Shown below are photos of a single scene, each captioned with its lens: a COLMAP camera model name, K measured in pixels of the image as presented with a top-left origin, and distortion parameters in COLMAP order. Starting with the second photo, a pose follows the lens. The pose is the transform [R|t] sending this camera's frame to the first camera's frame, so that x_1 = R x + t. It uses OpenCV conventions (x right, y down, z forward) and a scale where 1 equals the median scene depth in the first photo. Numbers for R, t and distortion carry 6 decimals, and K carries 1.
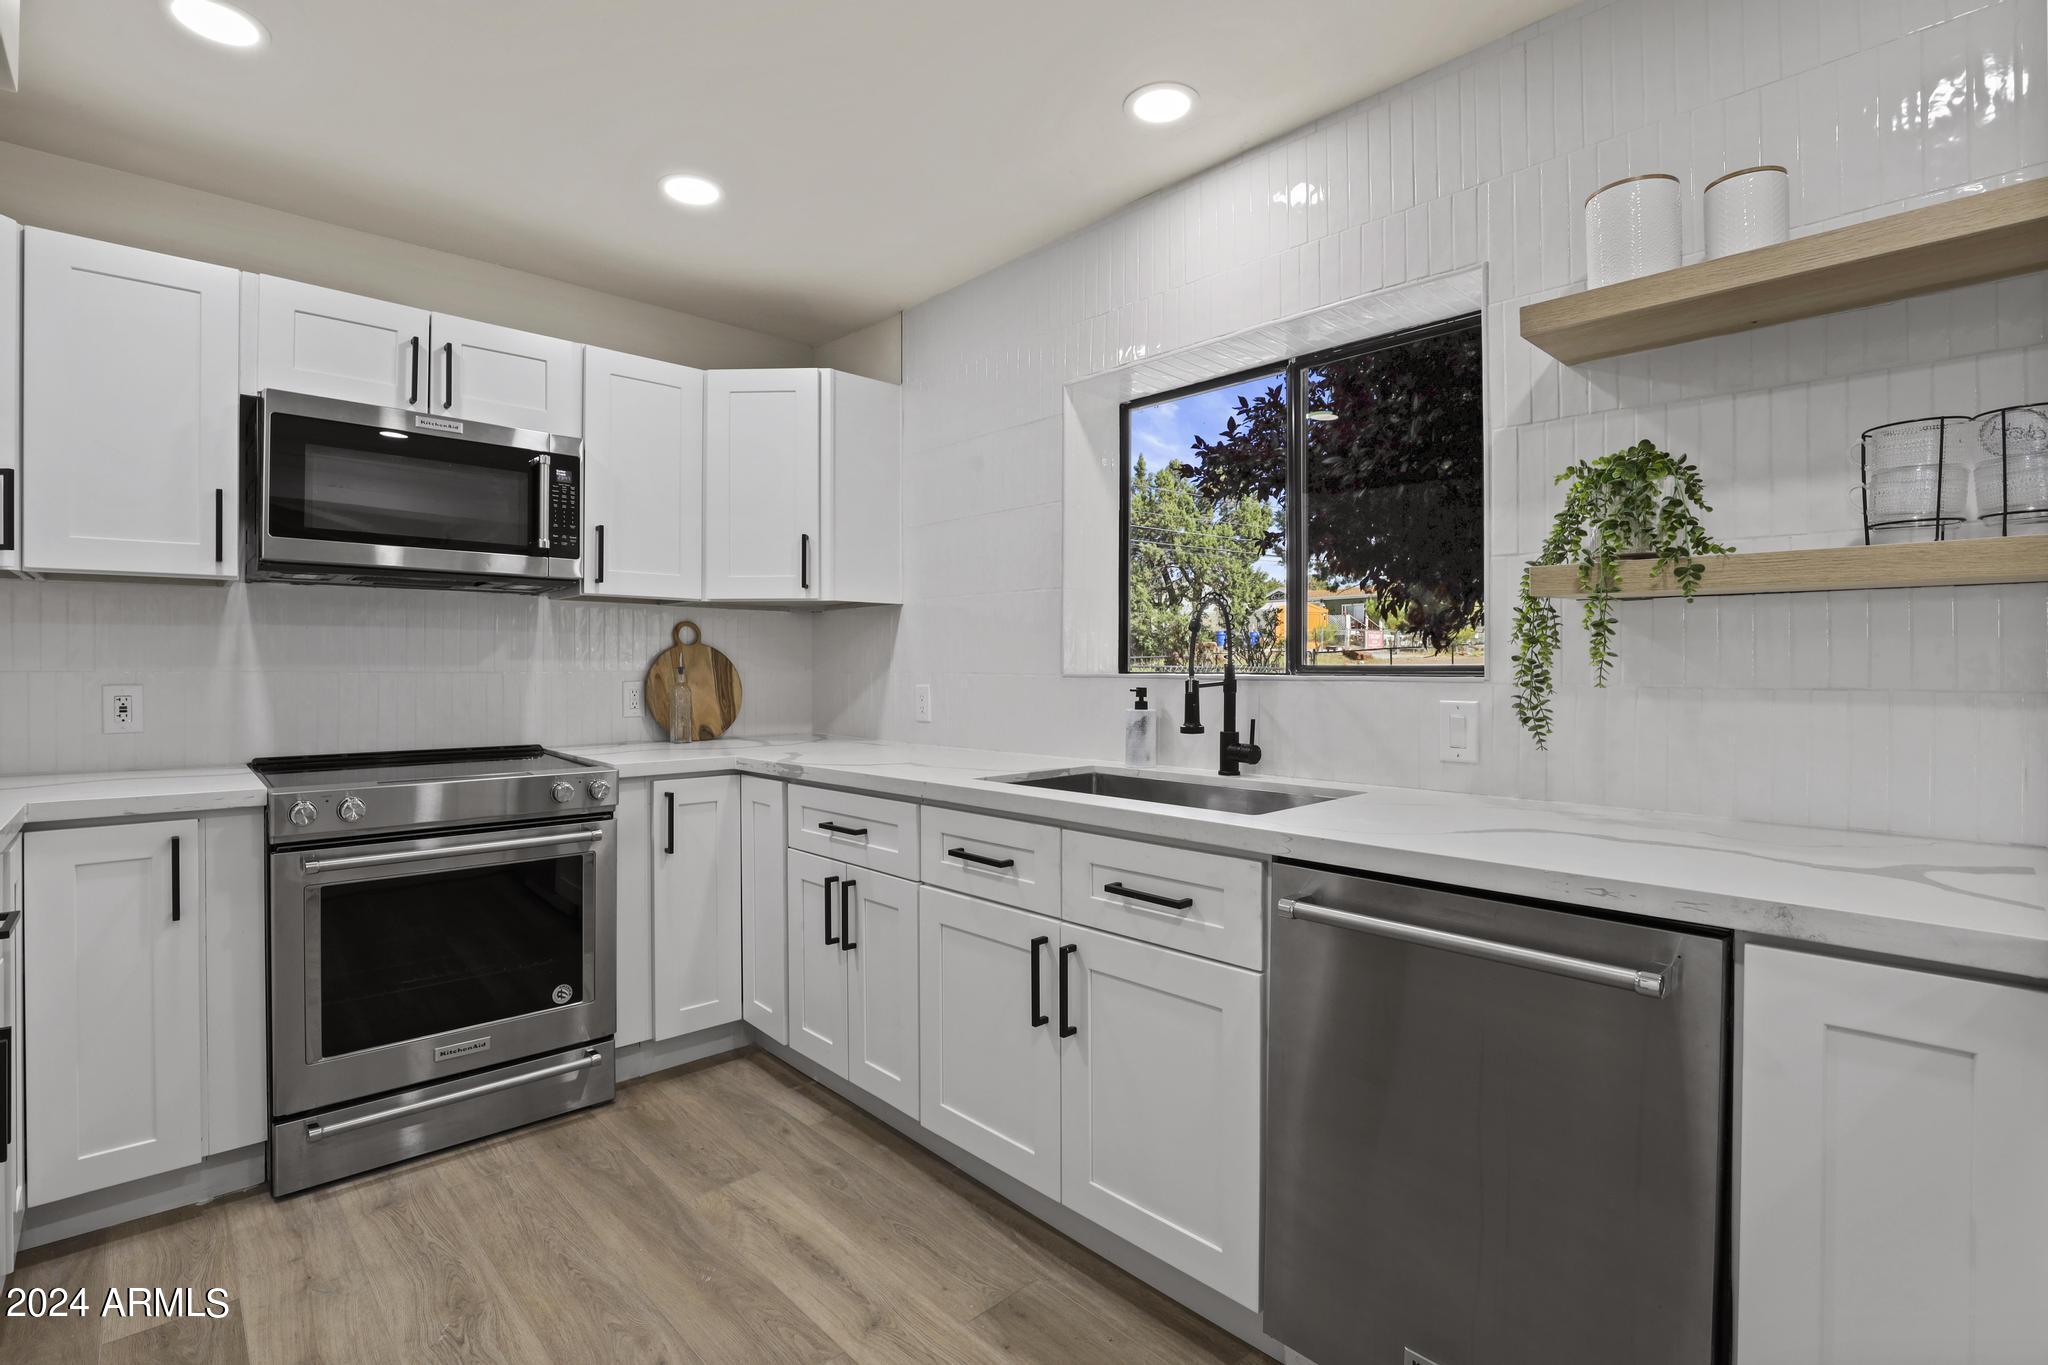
lens RADIAL K [[971.5, 0, 1024.0], [0, 971.5, 682.5], [0, 0, 1]] dist [-0.000250, -0.000047]
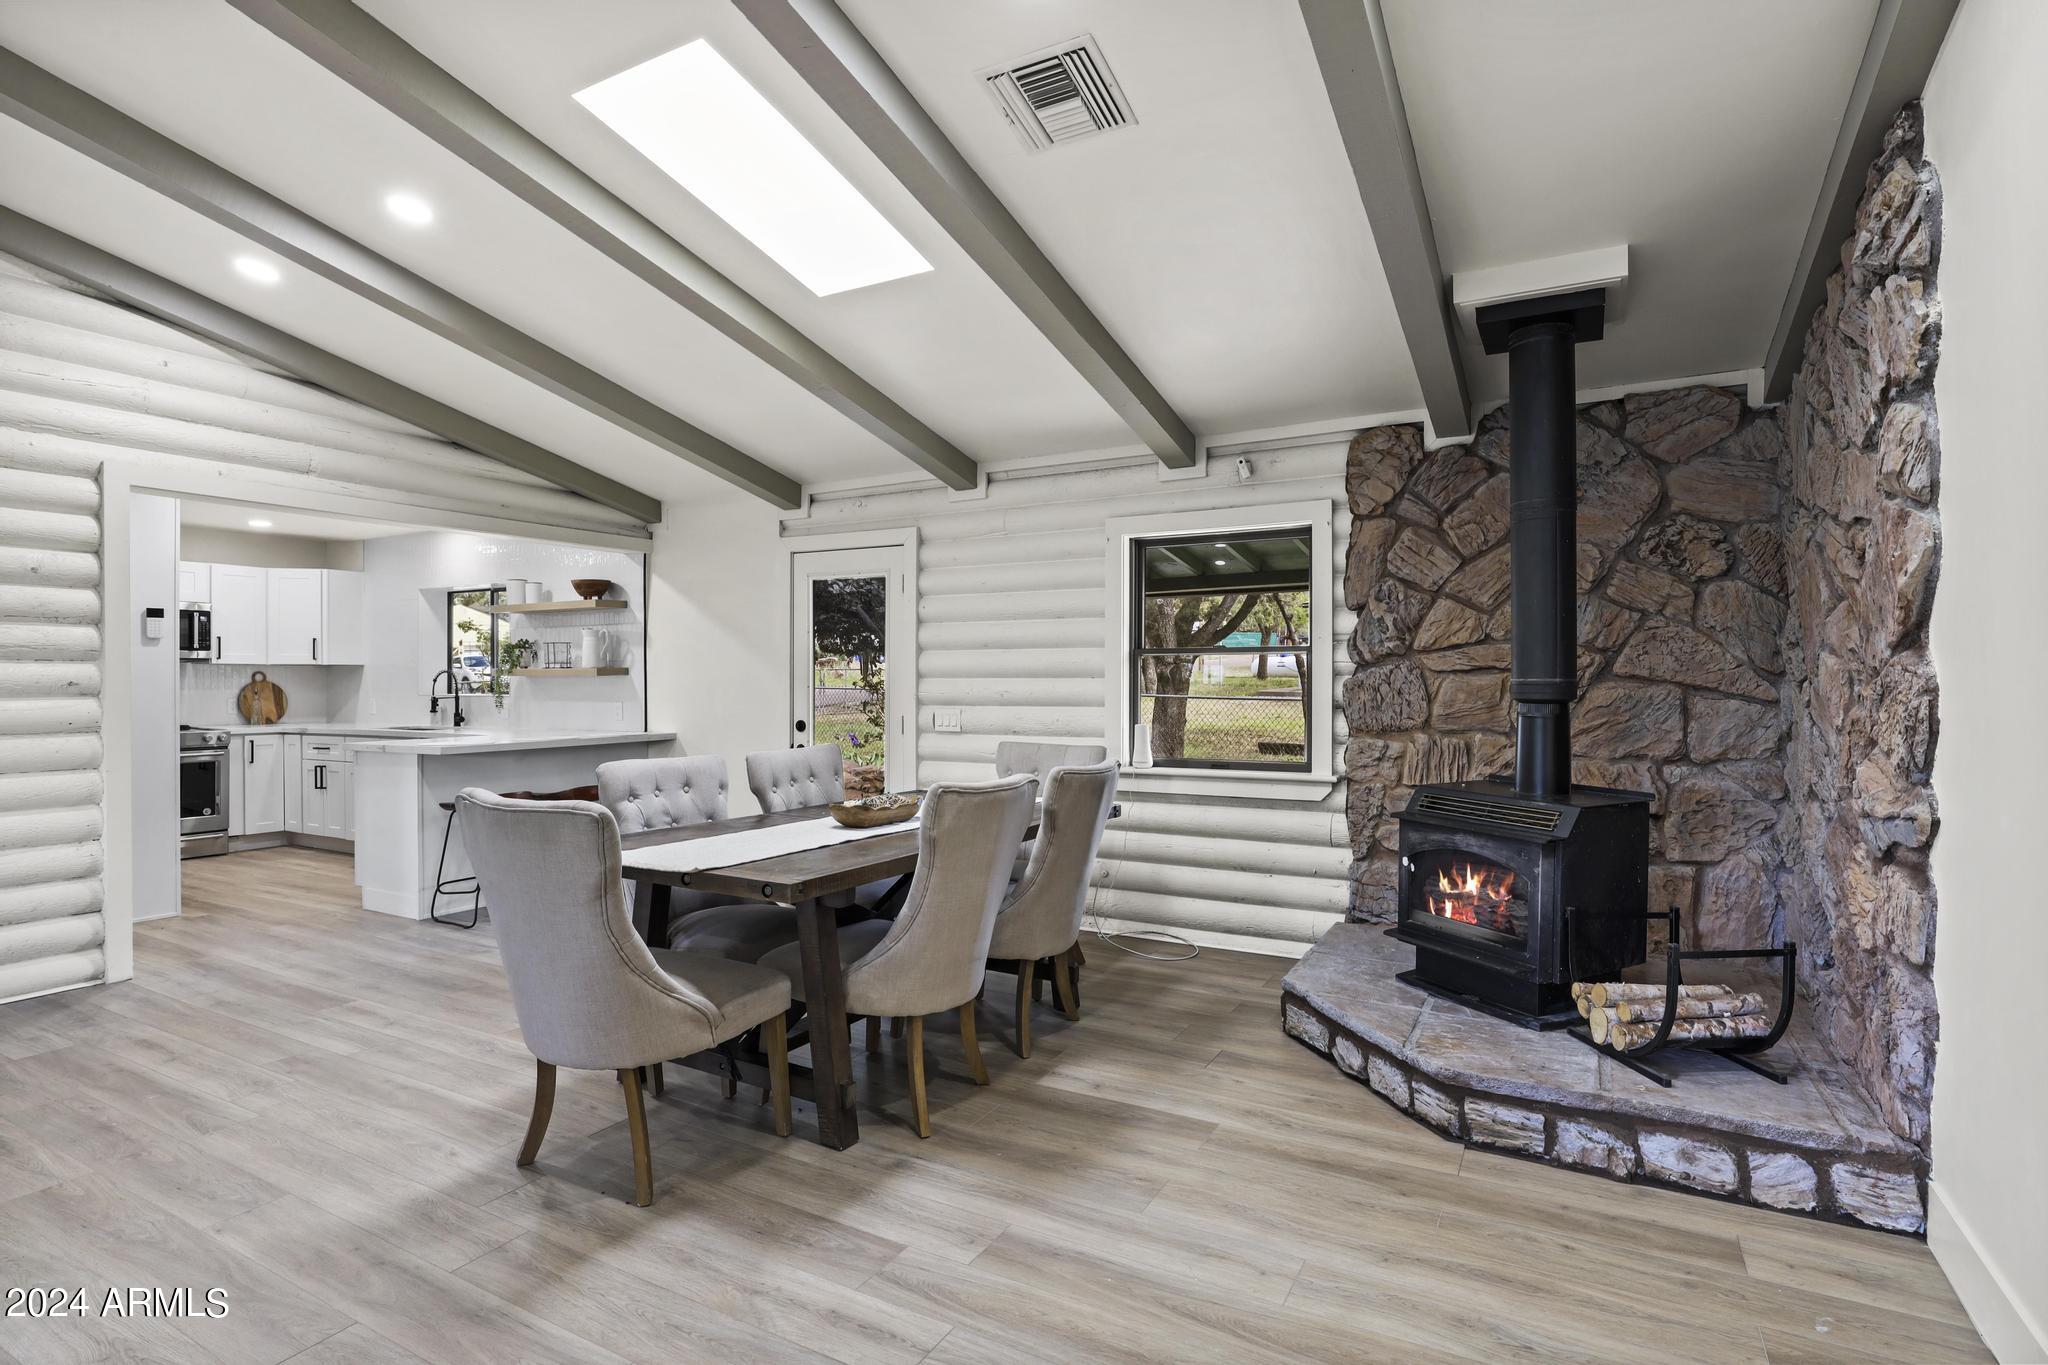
lens RADIAL K [[1049.6, 0, 1024.0], [0, 1049.6, 682.5], [0, 0, 1]] dist [0.000381, 0.000317]
pose [[0.954778, 0.000268, 0.297321, 0.743612], [0.002679, 0.999951, -0.009505, -0.011478], [-0.297309, 0.009871, 0.954730, -2.211501]]
